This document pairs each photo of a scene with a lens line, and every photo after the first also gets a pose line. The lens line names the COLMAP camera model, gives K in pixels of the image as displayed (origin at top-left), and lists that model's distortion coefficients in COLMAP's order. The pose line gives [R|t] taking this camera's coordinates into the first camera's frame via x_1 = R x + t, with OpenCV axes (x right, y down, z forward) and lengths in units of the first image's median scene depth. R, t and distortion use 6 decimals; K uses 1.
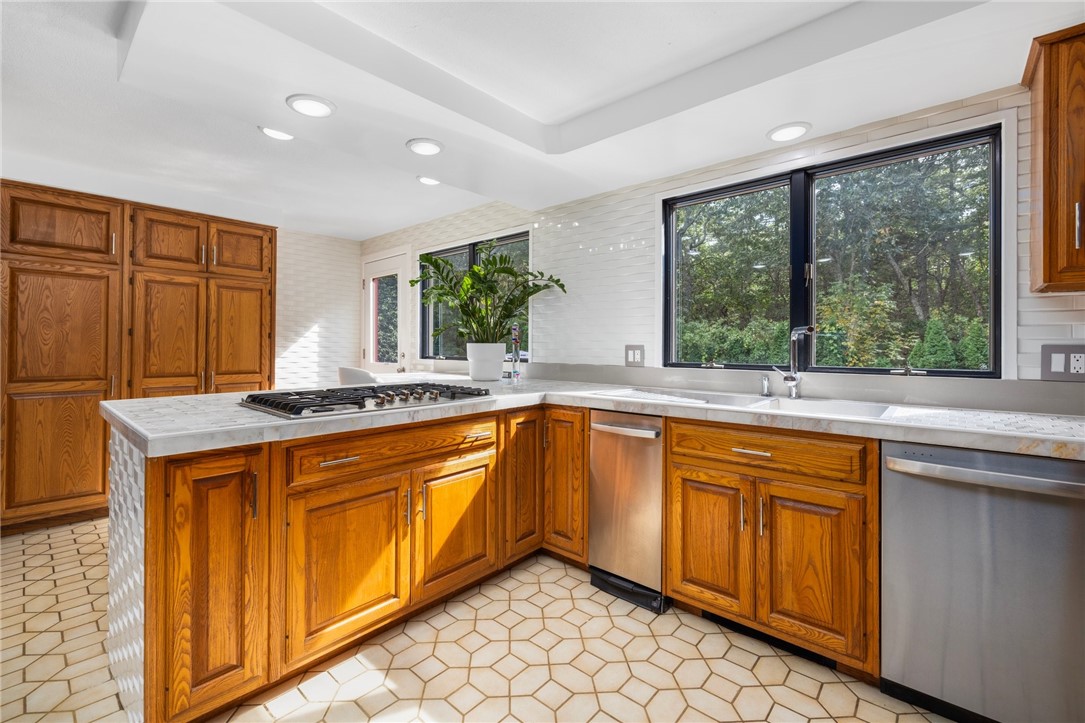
lens RADIAL K [[460.6, 0, 536.2], [0, 460.6, 345.3], [0, 0, 1]] dist [-0.001460, -0.000271]
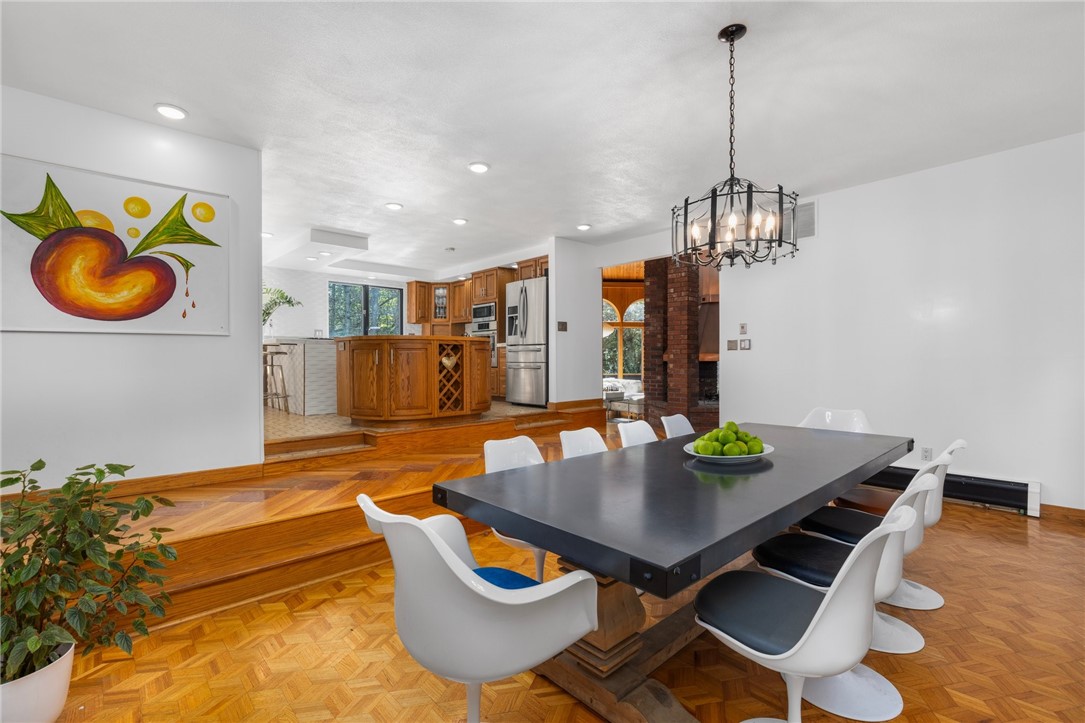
lens RADIAL K [[476.9, 0, 527.6], [0, 476.9, 372.6], [0, 0, 1]] dist [-0.000994, -0.000167]
pose [[0.108777, -0.033230, 0.993511, -3.278941], [-0.005369, 0.999407, 0.034015, 0.199849], [-0.994052, -0.009034, 0.108534, -0.746716]]
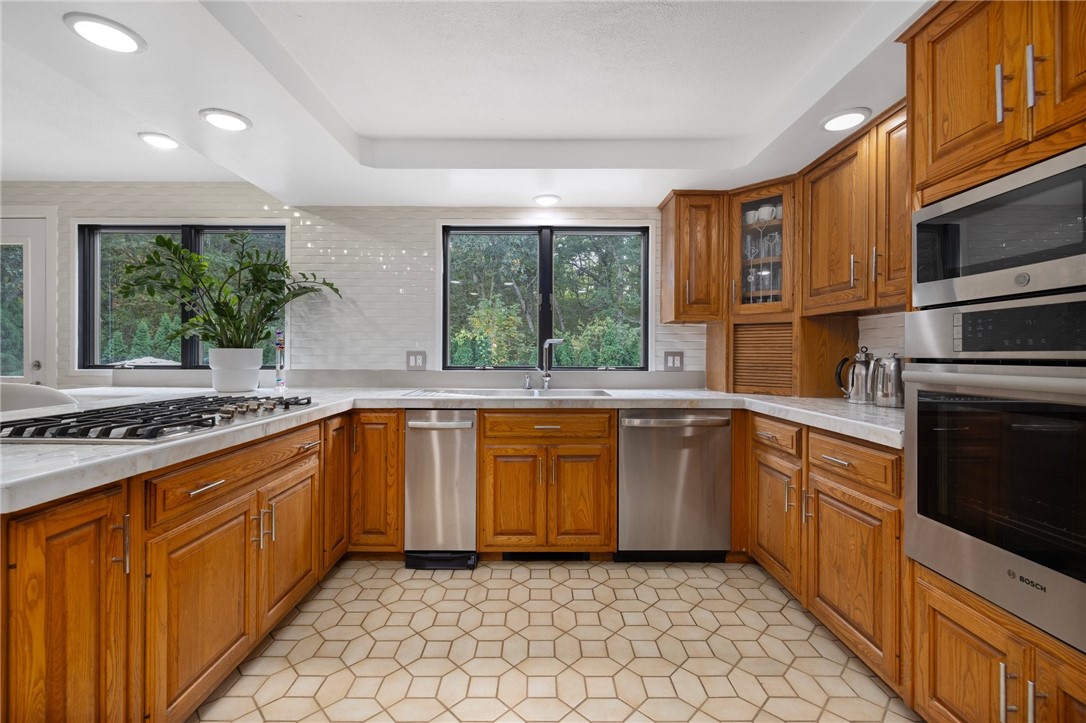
lens RADIAL K [[460.7, 0, 539.6], [0, 460.7, 354.1], [0, 0, 1]] dist [0.000200, 0.000005]
pose [[0.743450, -0.001892, 0.668789, -0.398307], [-0.003728, 0.999969, 0.006973, -0.002764], [-0.668781, -0.007677, 0.743419, -0.031908]]
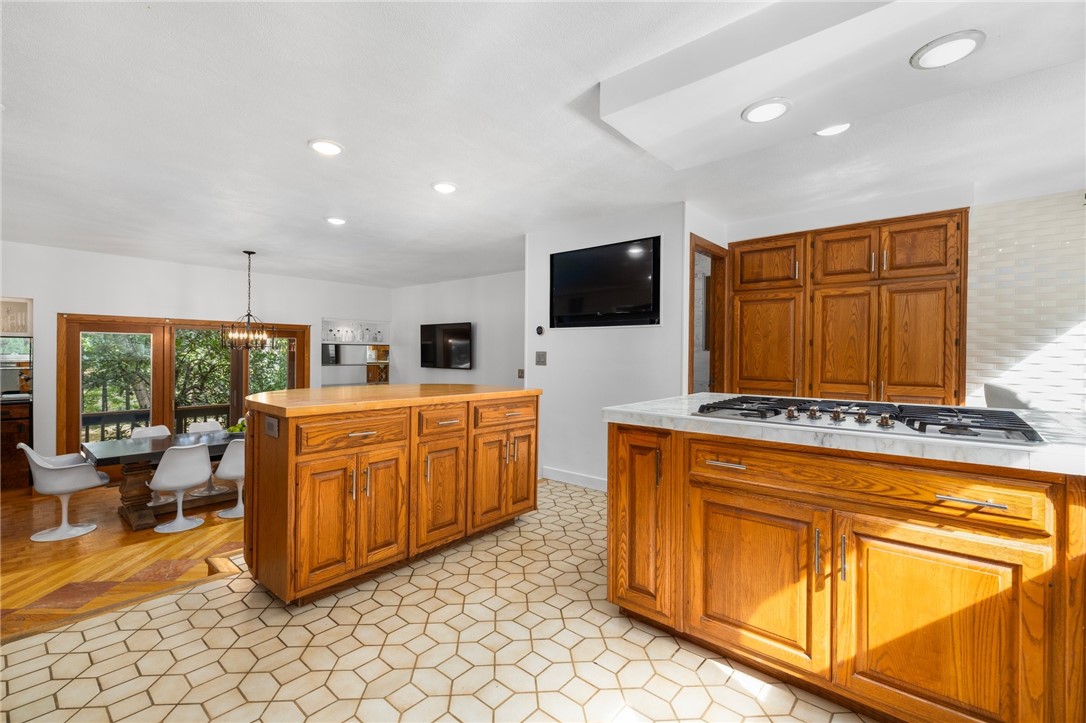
lens RADIAL K [[473.2, 0, 531.8], [0, 473.2, 353.2], [0, 0, 1]] dist [-0.003753, -0.000095]
pose [[0.007969, -0.006353, -0.999948, 0.453980], [-0.002686, 0.999976, -0.006375, 0.010794], [0.999965, 0.002737, 0.007952, 0.416443]]
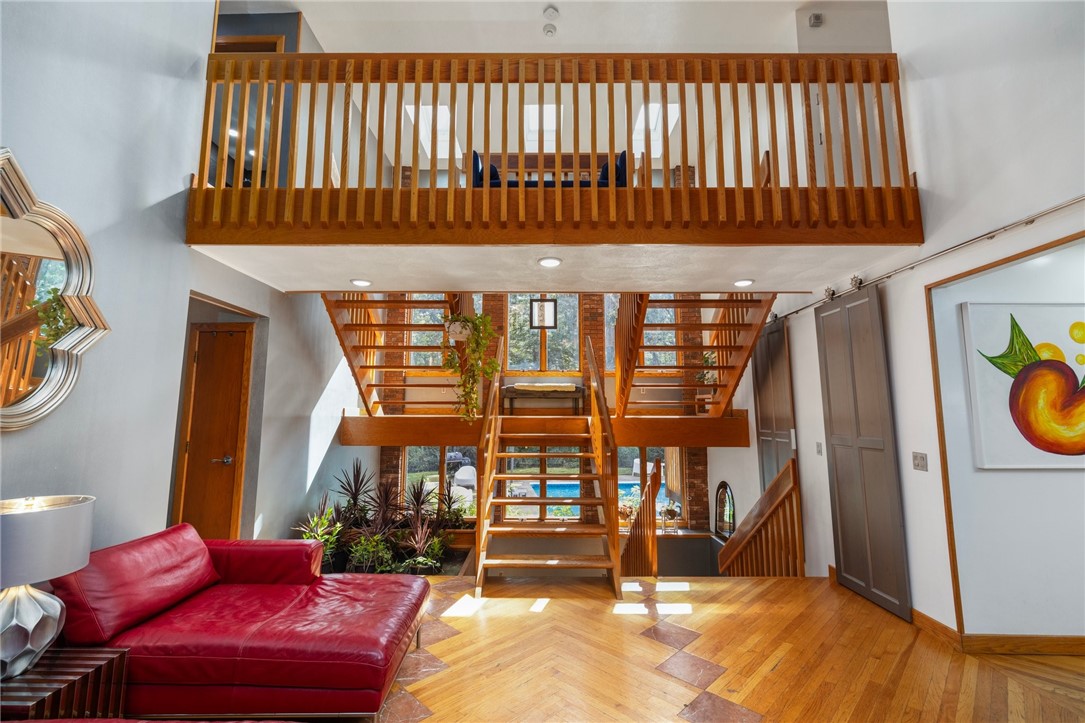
lens RADIAL K [[472.7, 0, 531.3], [0, 472.7, 353.2], [0, 0, 1]] dist [-0.003753, -0.000095]
pose [[0.754410, 0.082860, 0.651152, -4.035317], [-0.004002, 0.992563, -0.121668, -0.019972], [-0.656391, 0.089181, 0.749131, 0.648233]]
